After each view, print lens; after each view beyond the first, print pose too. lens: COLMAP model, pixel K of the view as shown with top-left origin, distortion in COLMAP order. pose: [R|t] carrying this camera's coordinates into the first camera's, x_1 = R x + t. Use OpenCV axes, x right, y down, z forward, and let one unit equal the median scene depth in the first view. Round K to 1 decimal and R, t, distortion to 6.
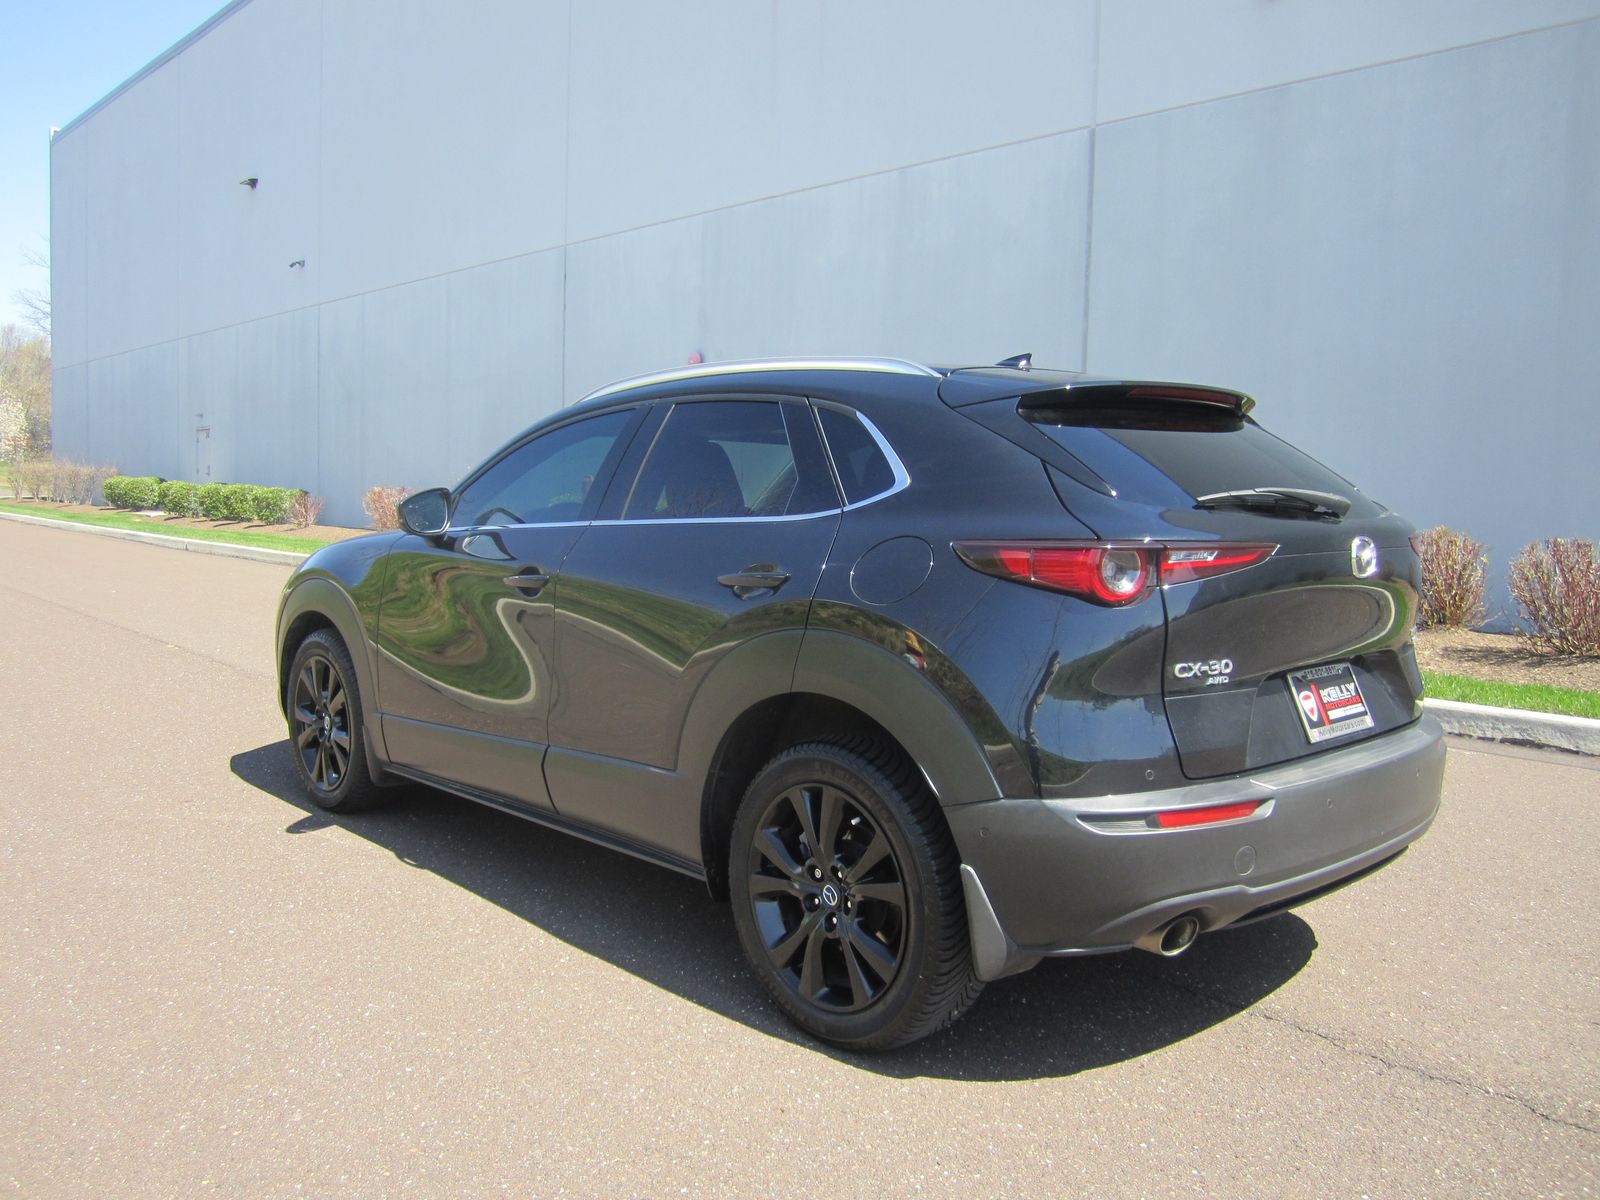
lens RADIAL K [[1334.4, 0, 782.6], [0, 1334.4, 607.3], [0, 0, 1]] dist [-0.076950, 0.045730]
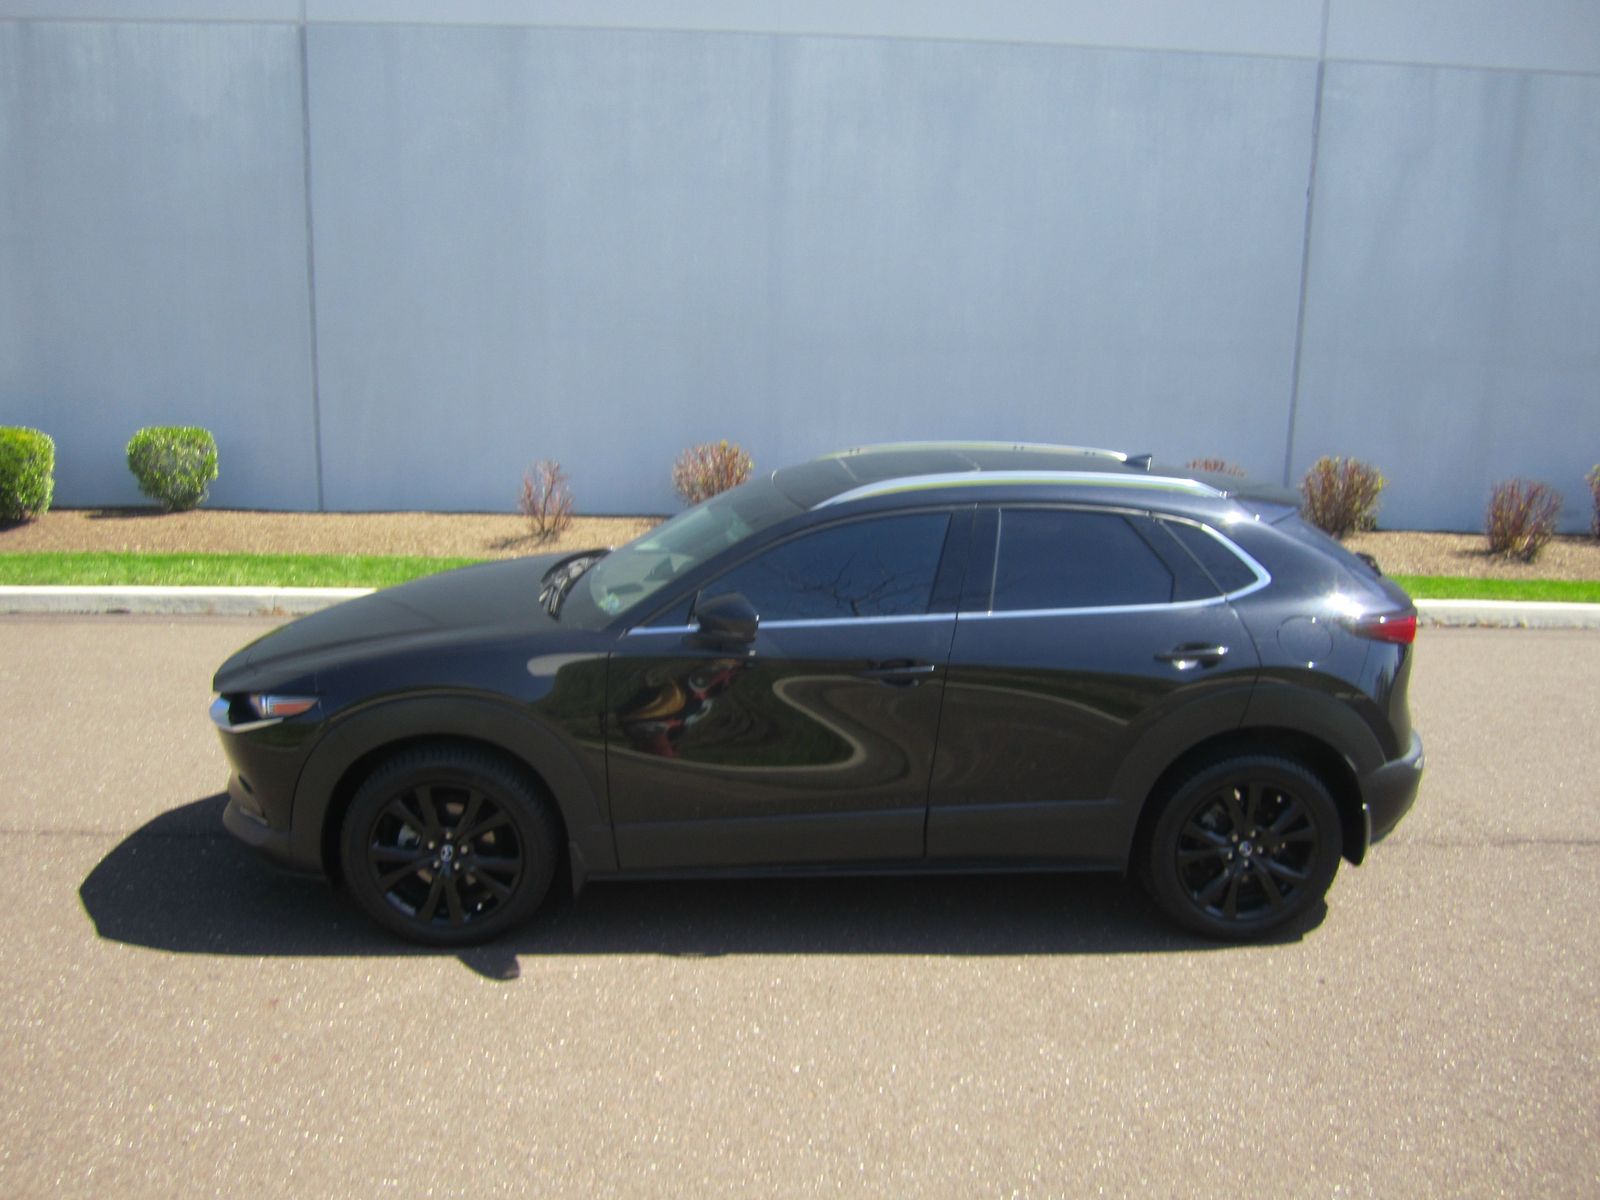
lens RADIAL K [[1334.4, 0, 772.6], [0, 1334.4, 634.0], [0, 0, 1]] dist [-0.076950, 0.045730]
pose [[0.637402, -0.176556, 0.750031, -1.416796], [0.062389, 0.982024, 0.178147, -0.335521], [-0.768001, -0.066757, 0.636960, 0.460405]]
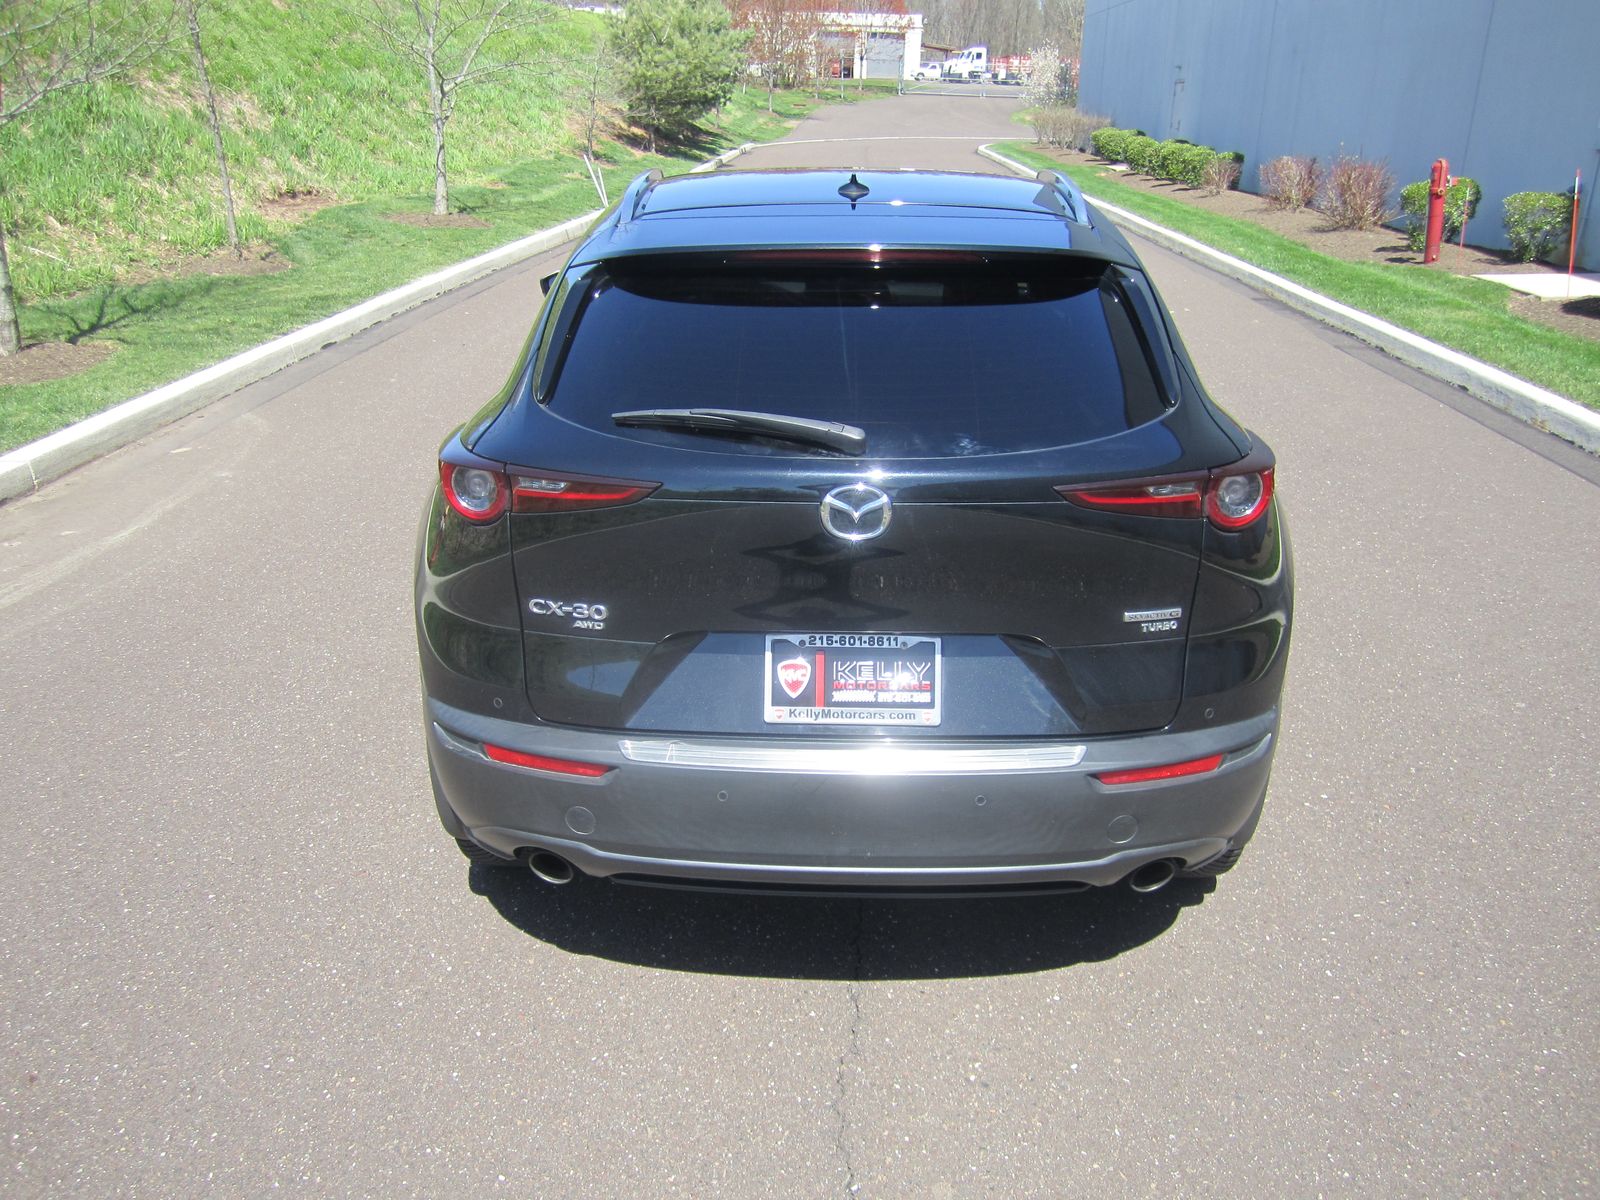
lens RADIAL K [[1334.4, 0, 808.8], [0, 1334.4, 602.2], [0, 0, 1]] dist [-0.076950, 0.045730]
pose [[0.729344, 0.239273, -0.640941, 0.901096], [-0.067675, 0.957485, 0.280434, -0.197415], [0.680792, -0.161157, 0.714529, 0.413999]]
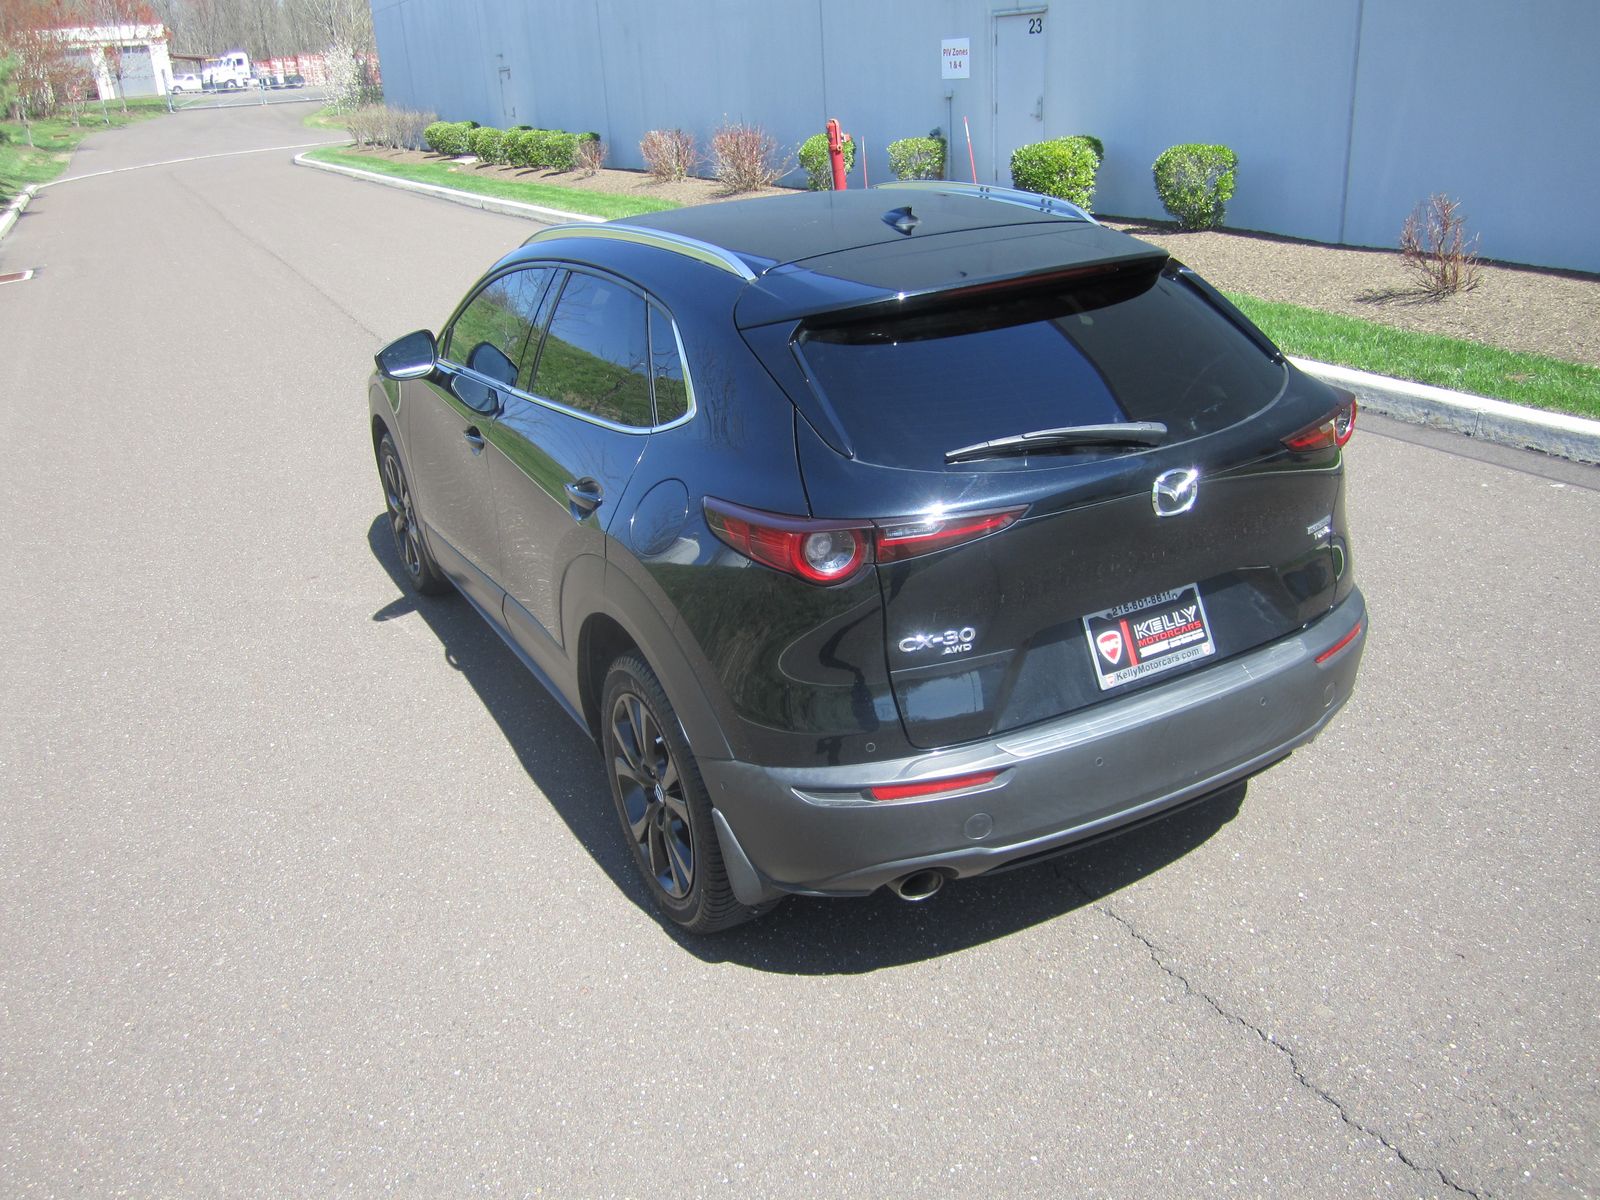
lens RADIAL K [[1334.4, 0, 789.2], [0, 1334.4, 607.1], [0, 0, 1]] dist [-0.076950, 0.045730]
pose [[0.965847, 0.022478, -0.258137, 0.411554], [0.055146, 0.955575, 0.289543, -0.233868], [0.253177, -0.293890, 0.921700, 0.075119]]
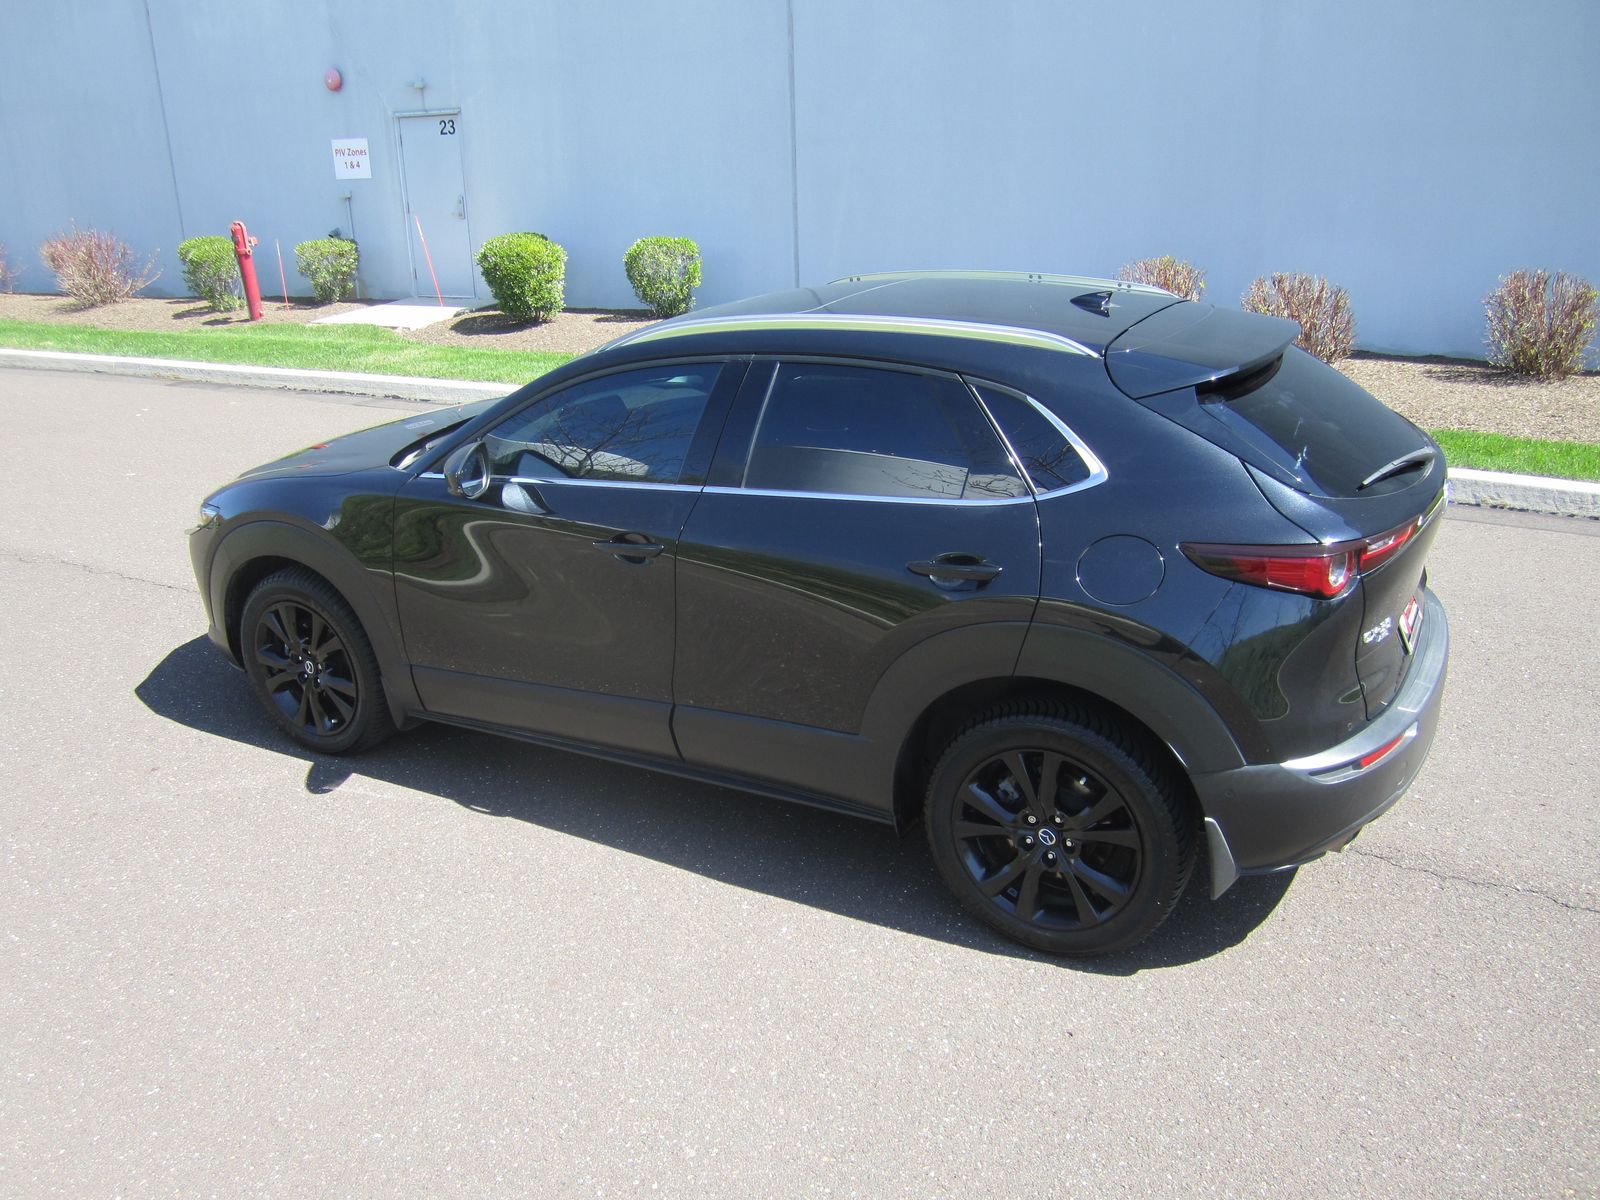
lens RADIAL K [[1334.4, 0, 775.9], [0, 1334.4, 618.5], [0, 0, 1]] dist [-0.076950, 0.045730]
pose [[0.950276, -0.153478, 0.270963, -0.467728], [0.078544, 0.960109, 0.268367, -0.290549], [-0.301342, -0.233740, 0.924423, 0.053791]]
